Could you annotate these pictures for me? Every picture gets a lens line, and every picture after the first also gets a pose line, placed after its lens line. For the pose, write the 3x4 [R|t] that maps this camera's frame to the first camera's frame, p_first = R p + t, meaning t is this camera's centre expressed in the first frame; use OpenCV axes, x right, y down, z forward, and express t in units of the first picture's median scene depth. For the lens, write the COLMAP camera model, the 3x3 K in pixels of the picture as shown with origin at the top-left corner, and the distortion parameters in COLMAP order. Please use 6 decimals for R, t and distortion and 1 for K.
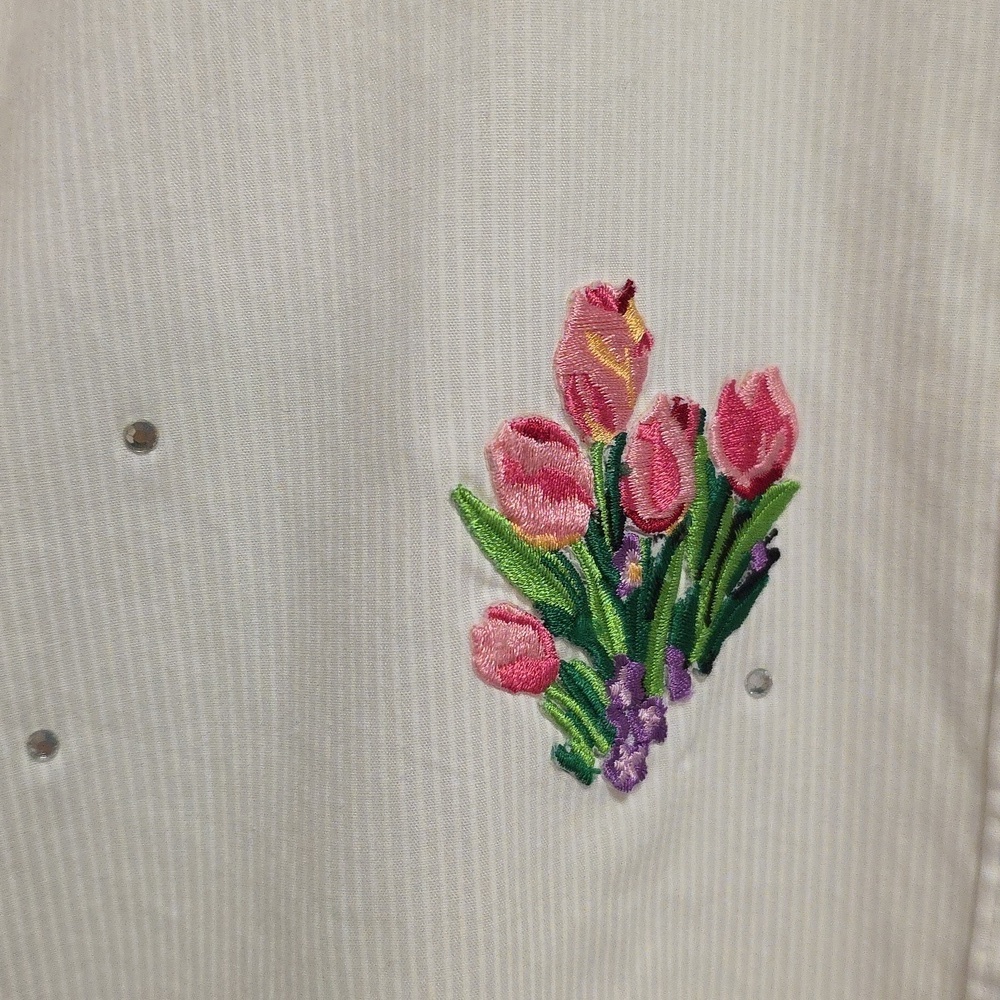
lens RADIAL K [[1300.2, 0, 505.4], [0, 1300.2, 503.0], [0, 0, 1]] dist [0.044190, 0.000000]
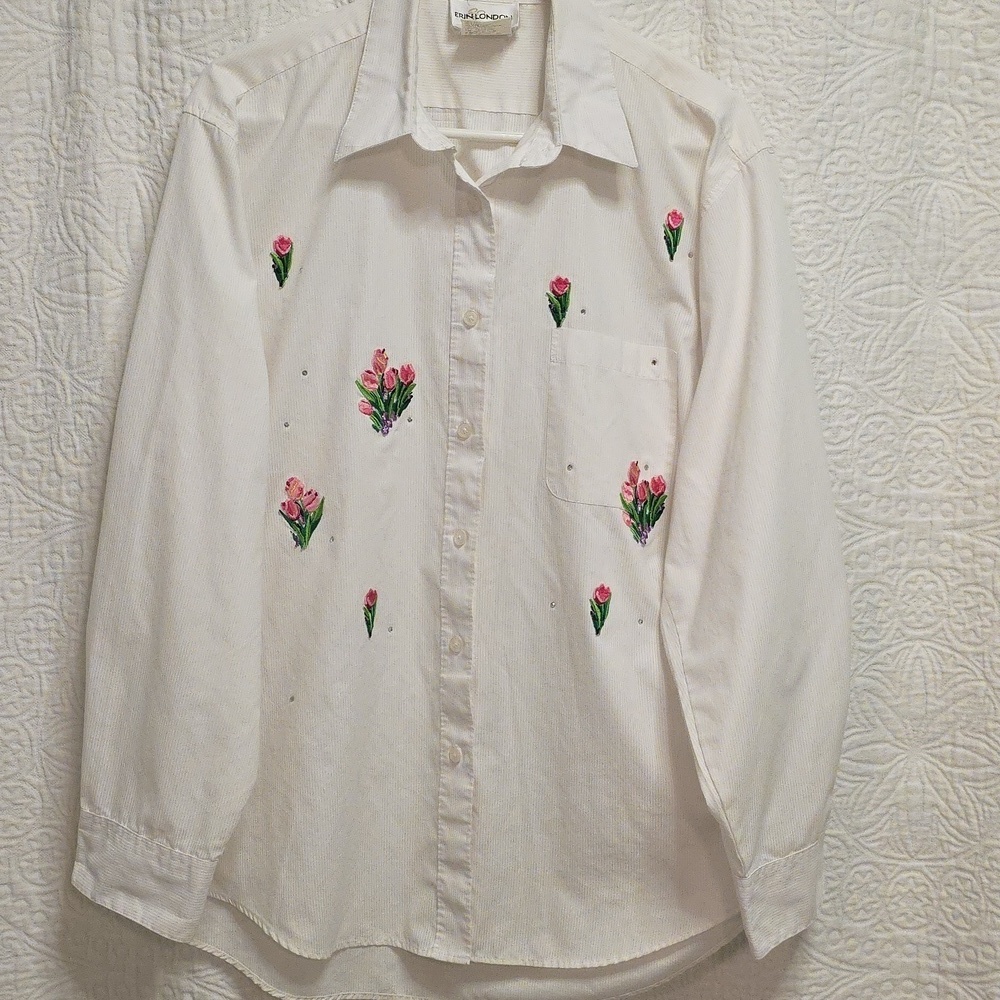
lens RADIAL K [[1300.2, 0, 484.0], [0, 1300.2, 488.0], [0, 0, 1]] dist [0.044190, 0.000000]
pose [[0.997622, 0.005067, 0.068741, 0.138128], [-0.002301, 0.999187, -0.040256, 0.704281], [-0.068889, 0.040002, 0.996822, -4.929423]]
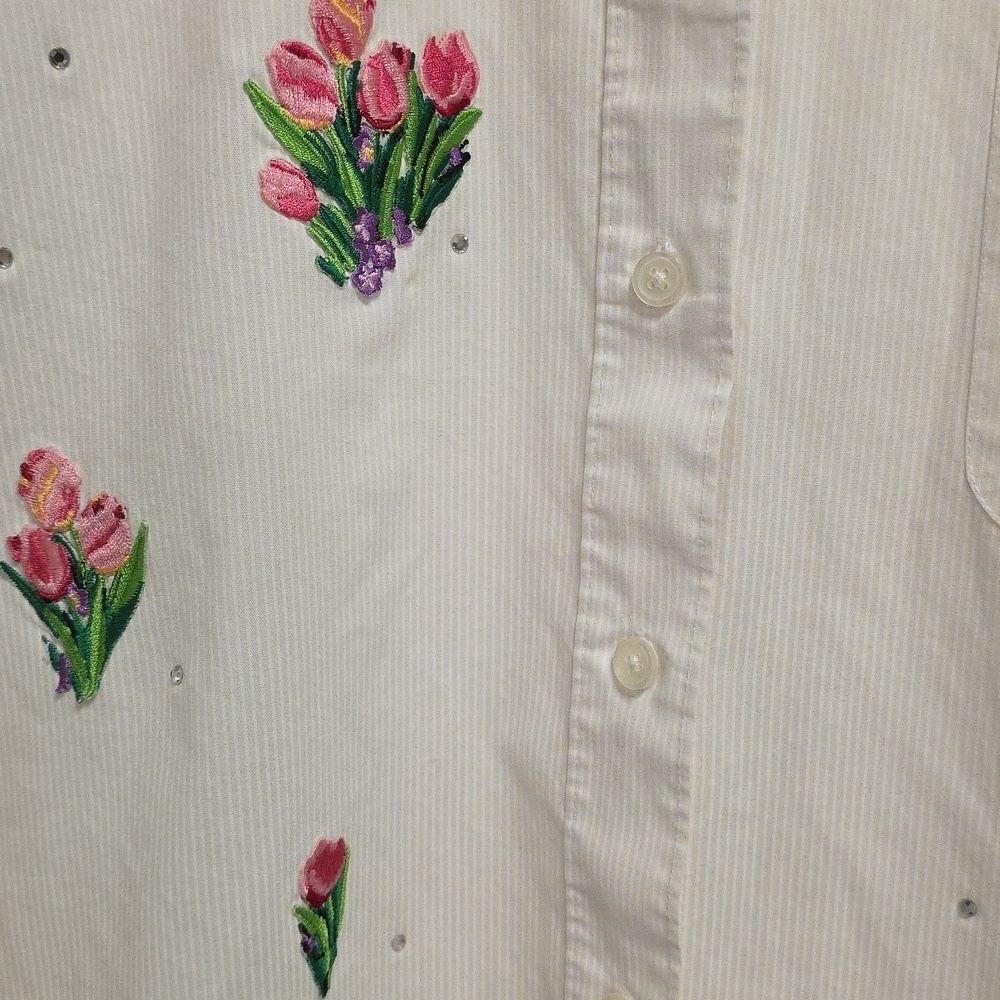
lens RADIAL K [[1300.2, 0, 506.6], [0, 1300.2, 495.7], [0, 0, 1]] dist [0.044190, 0.000000]
pose [[0.999875, 0.005937, 0.014629, 0.246213], [-0.006732, 0.998468, 0.054924, 0.382965], [-0.014281, -0.055015, 0.998383, -0.640546]]
